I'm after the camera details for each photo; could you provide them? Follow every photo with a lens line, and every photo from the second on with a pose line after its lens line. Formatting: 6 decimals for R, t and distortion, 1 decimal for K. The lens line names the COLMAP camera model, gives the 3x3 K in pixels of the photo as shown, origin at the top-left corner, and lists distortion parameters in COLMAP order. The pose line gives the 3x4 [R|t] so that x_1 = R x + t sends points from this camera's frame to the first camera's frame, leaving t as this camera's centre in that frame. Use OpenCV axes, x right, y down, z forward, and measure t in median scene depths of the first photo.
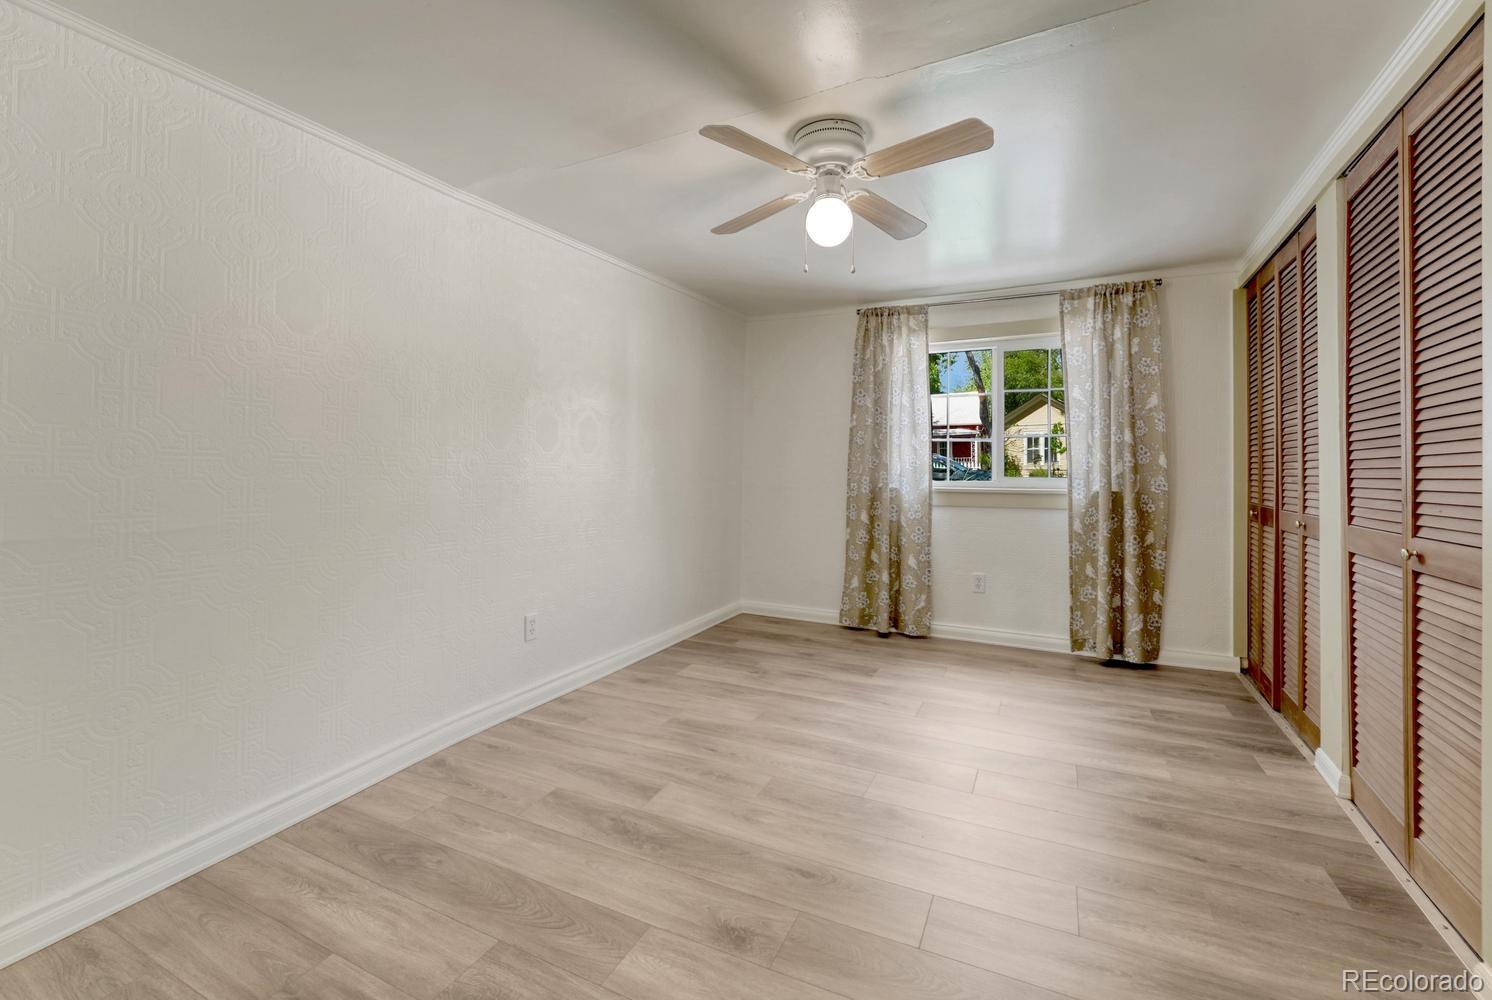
lens RADIAL K [[635.4, 0, 745.5], [0, 635.4, 480.9], [0, 0, 1]] dist [-0.002833, -0.000130]
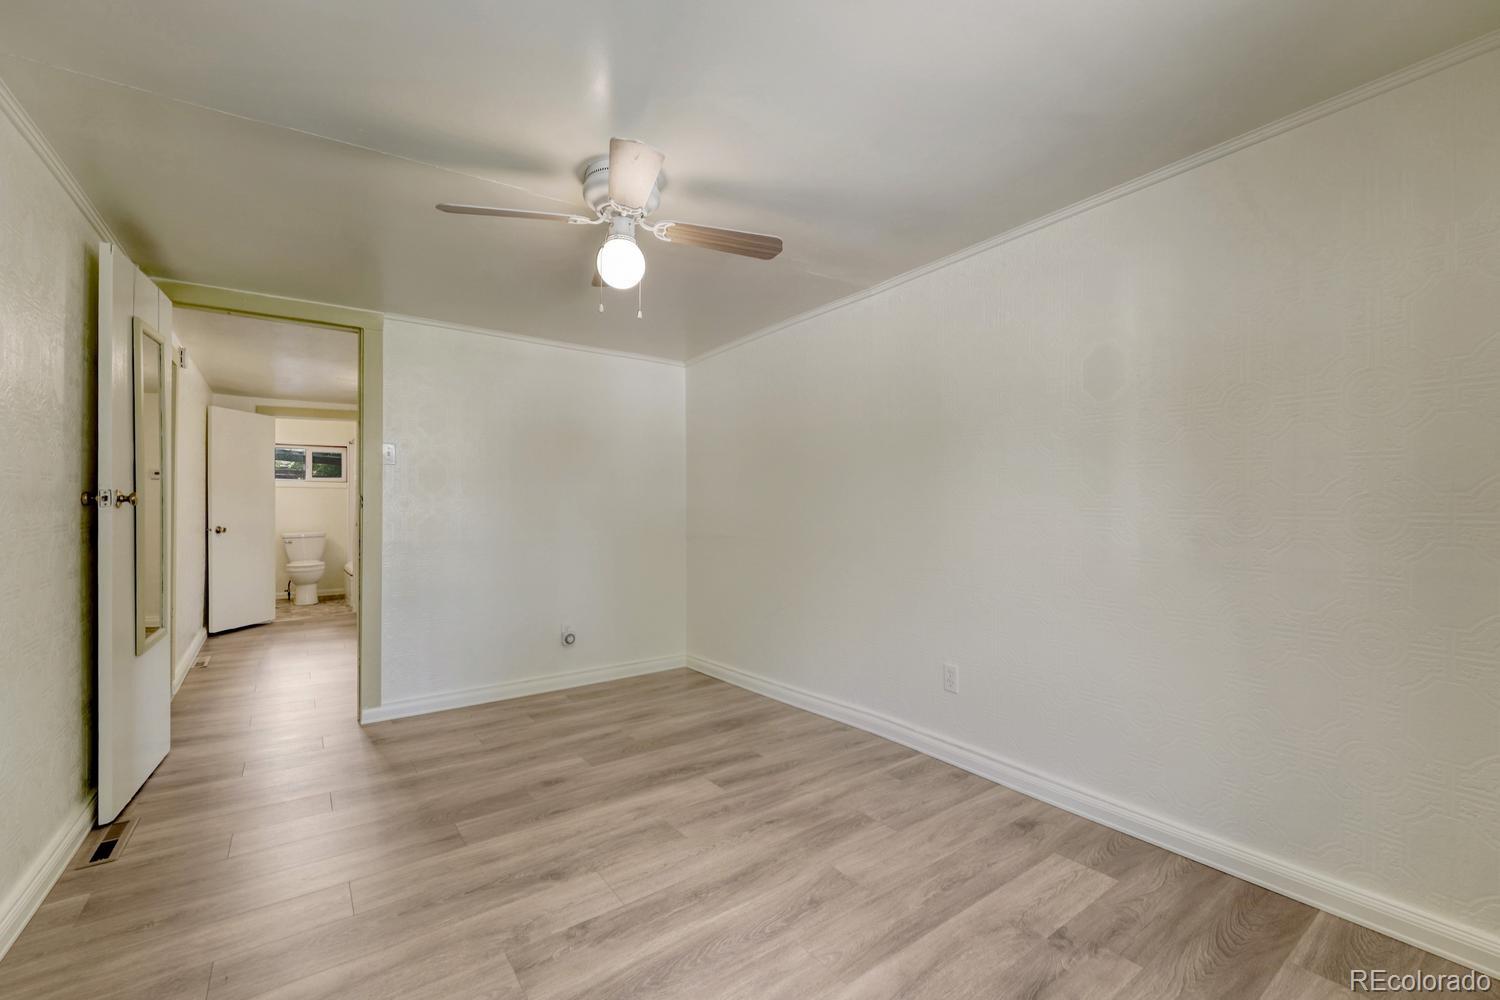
lens RADIAL K [[632.3, 0, 745.2], [0, 632.3, 504.9], [0, 0, 1]] dist [-0.001520, 0.000178]
pose [[-0.483464, -0.001837, -0.875362, 0.552768], [-0.013029, 0.999902, 0.005097, -0.027048], [0.875267, 0.013870, -0.483440, 1.014751]]
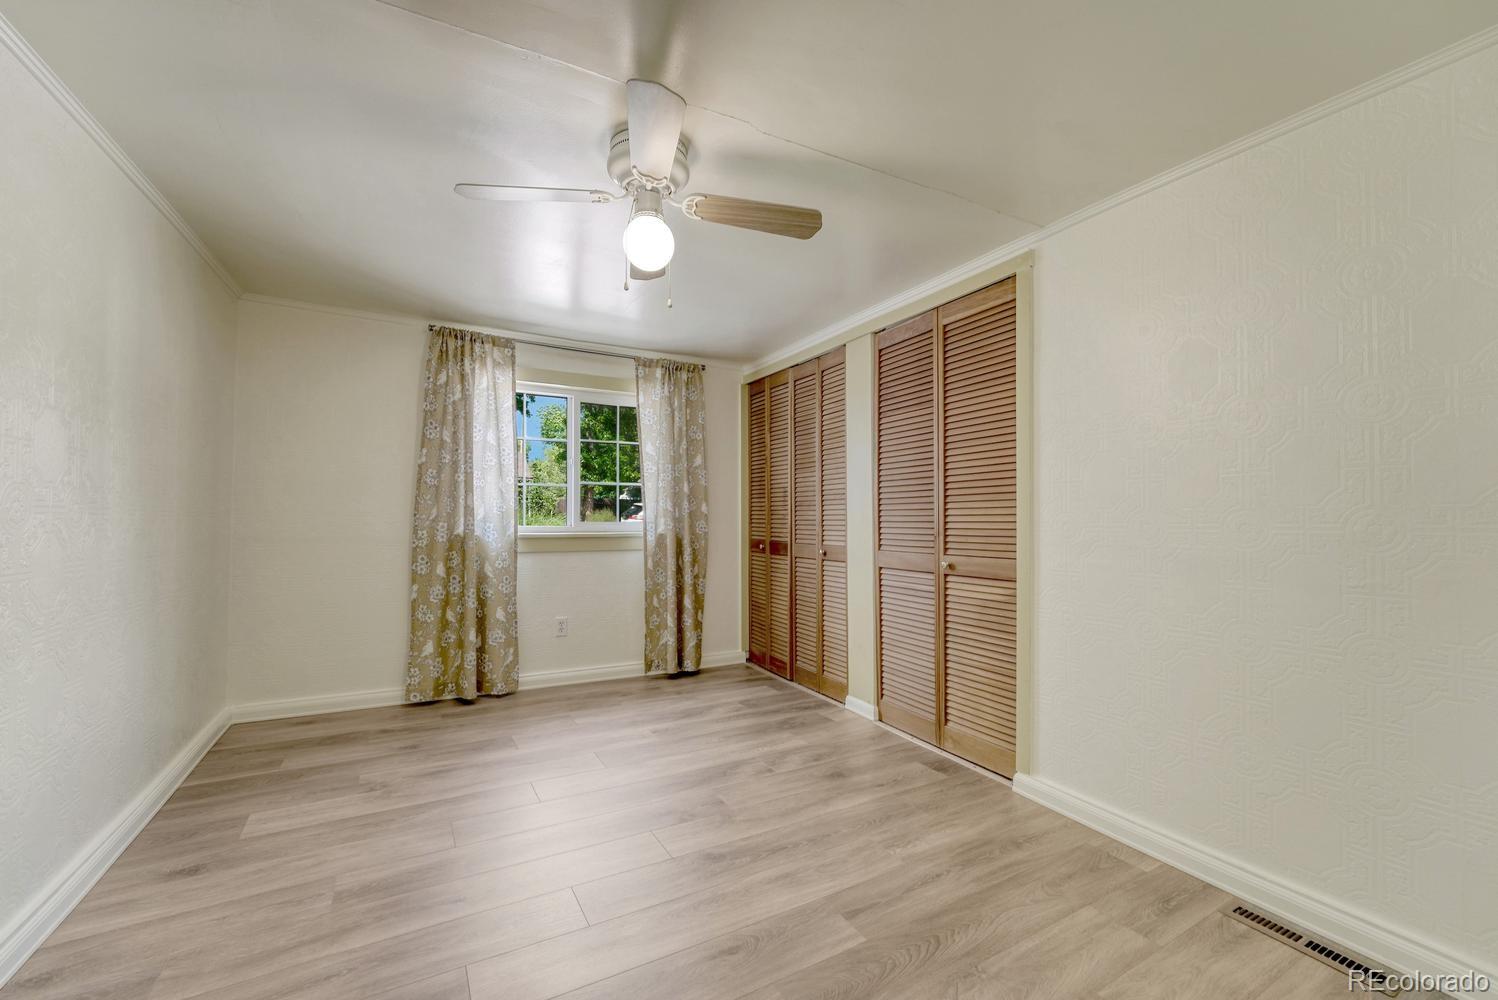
lens RADIAL K [[612.6, 0, 748.3], [0, 612.6, 524.5], [0, 0, 1]] dist [-0.001516, -0.000074]
pose [[0.568010, -0.010257, 0.822958, -0.315419], [0.011113, 0.999927, 0.004793, -0.004341], [-0.822947, 0.006423, 0.568082, 0.236719]]
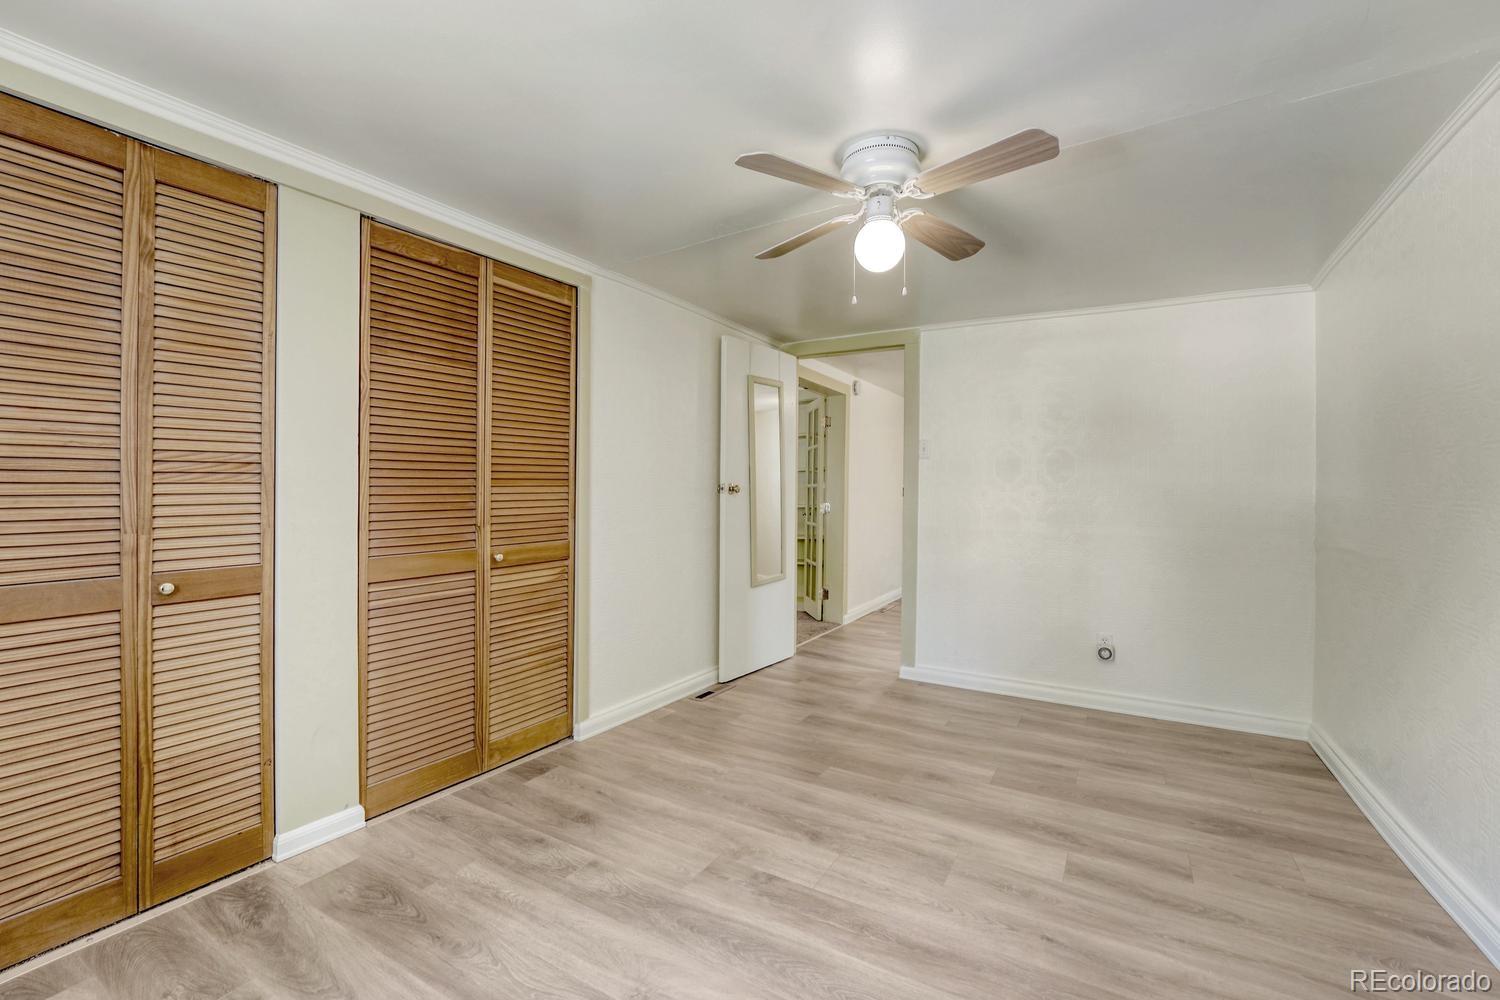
lens RADIAL K [[633.0, 0, 753.0], [0, 633.0, 497.9], [0, 0, 1]] dist [-0.001751, -0.000142]
pose [[-0.995733, -0.010575, 0.091677, 0.144055], [-0.008089, 0.999591, 0.027446, -0.036654], [-0.091930, 0.026588, -0.995410, 1.208758]]
